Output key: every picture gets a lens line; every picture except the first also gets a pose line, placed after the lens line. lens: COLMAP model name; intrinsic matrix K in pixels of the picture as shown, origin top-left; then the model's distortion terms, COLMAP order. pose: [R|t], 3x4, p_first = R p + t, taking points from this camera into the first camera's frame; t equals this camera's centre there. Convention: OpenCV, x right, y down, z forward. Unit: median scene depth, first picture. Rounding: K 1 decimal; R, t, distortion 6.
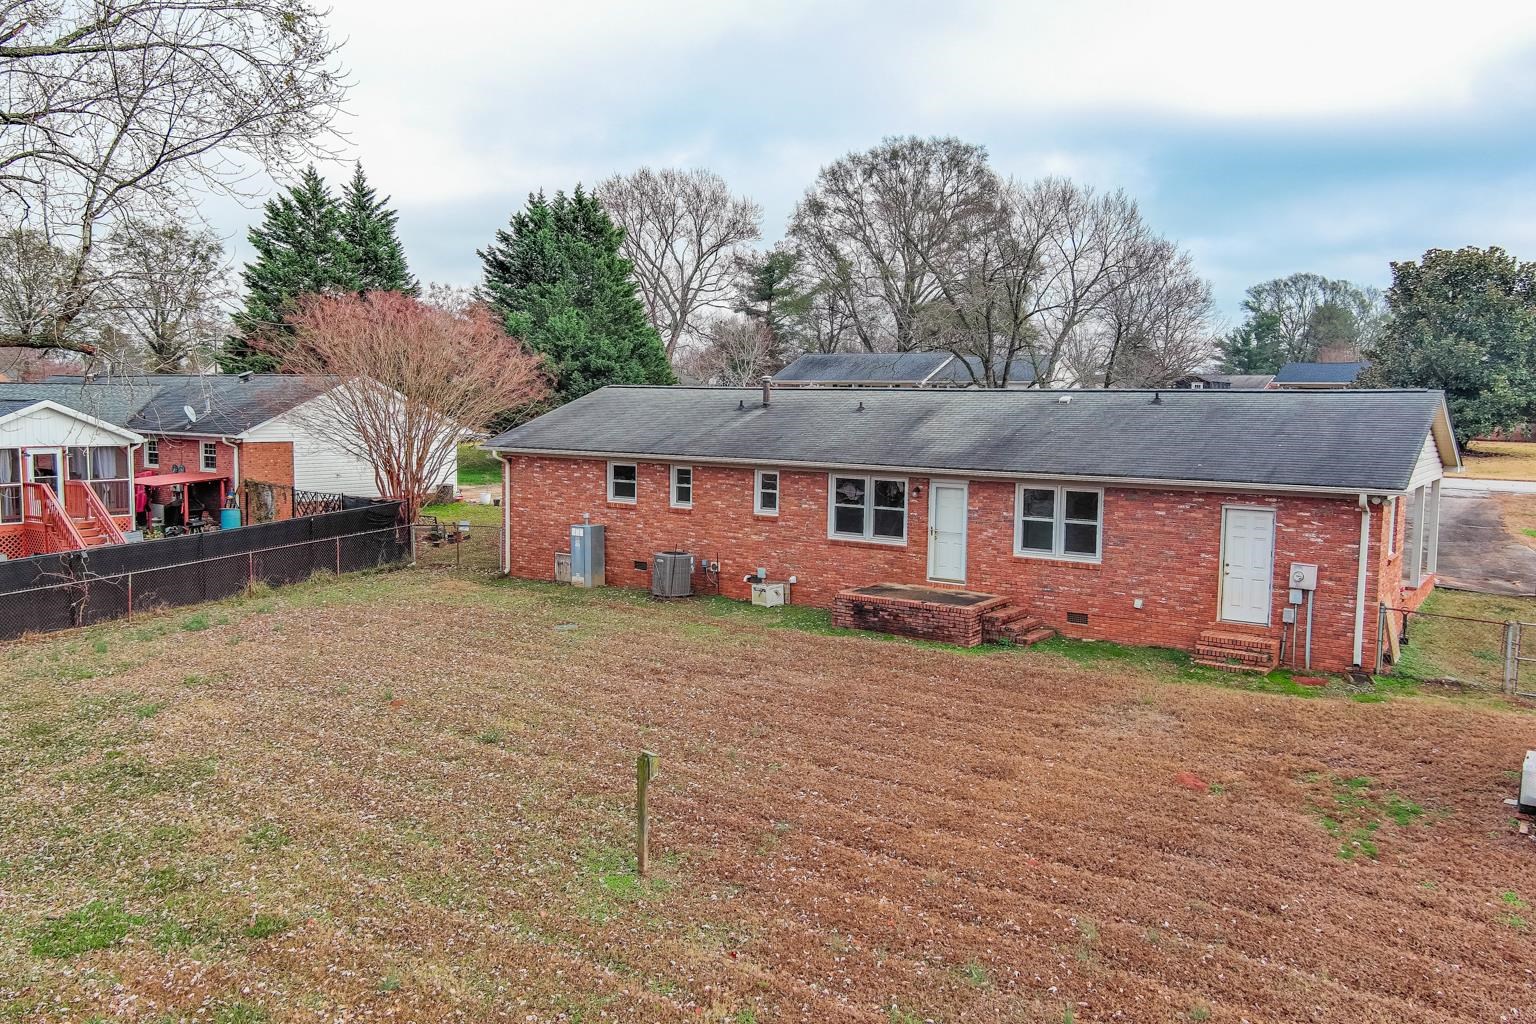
lens RADIAL K [[1192.7, 0, 765.4], [0, 1192.7, 512.4], [0, 0, 1]] dist [0.018800, -0.028383]
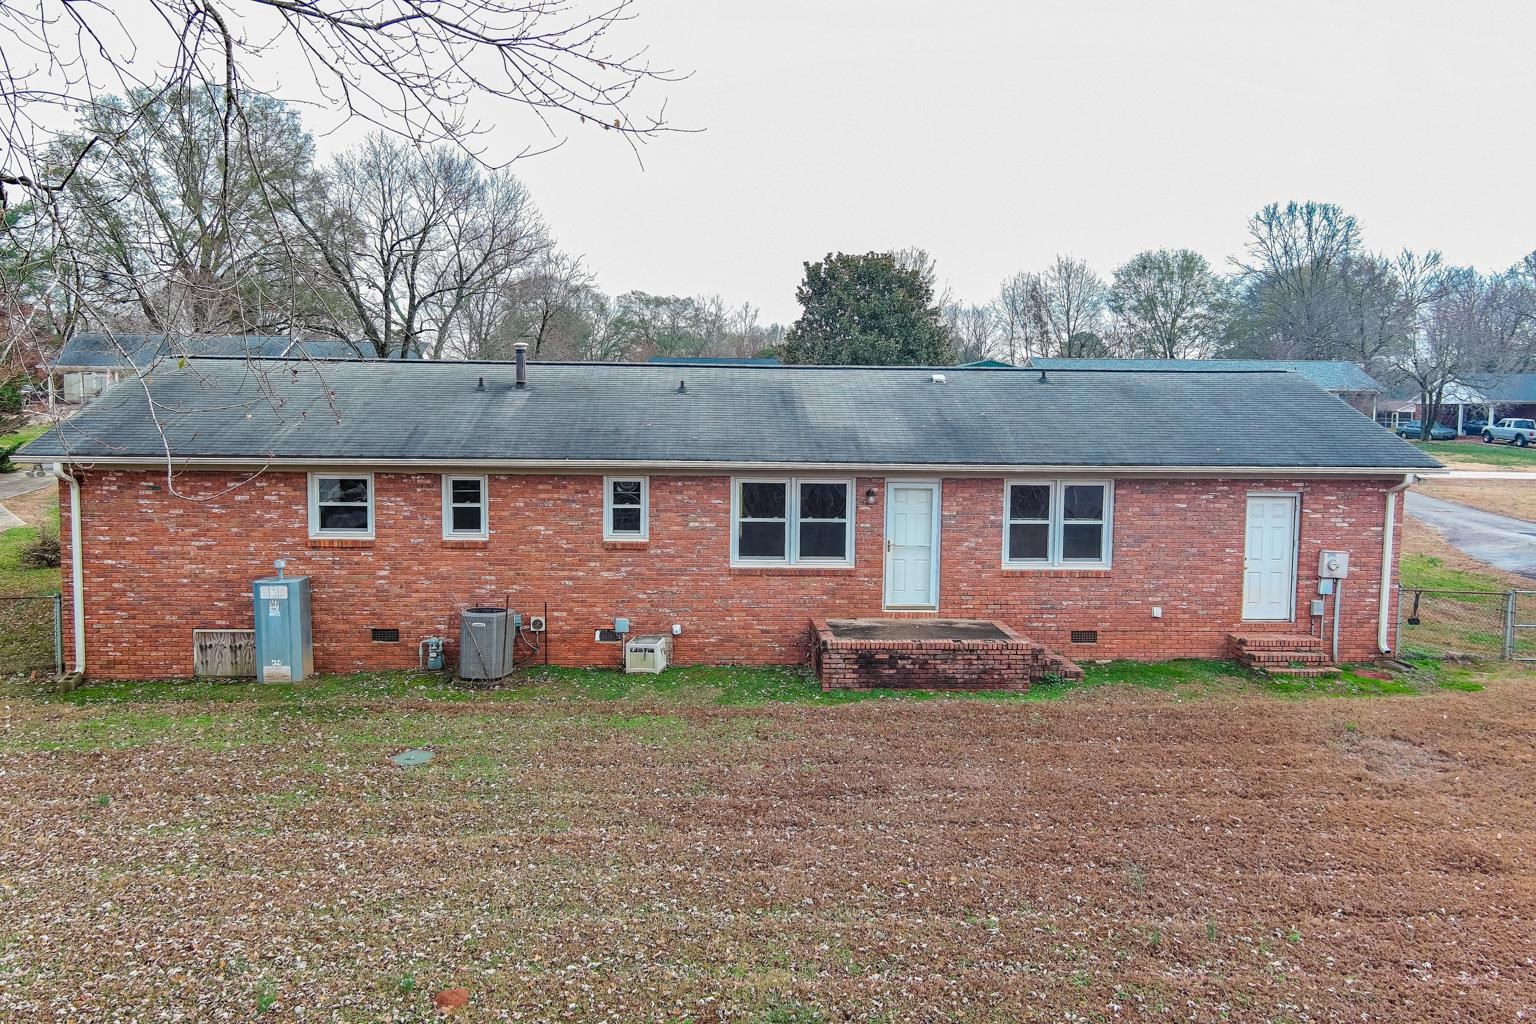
lens RADIAL K [[1192.7, 0, 769.2], [0, 1192.7, 505.3], [0, 0, 1]] dist [0.018800, -0.028383]
pose [[0.790048, -0.054625, 0.610607, -0.387990], [0.056985, 0.998254, 0.015573, -0.026855], [-0.610391, 0.022492, 0.791781, 0.437350]]
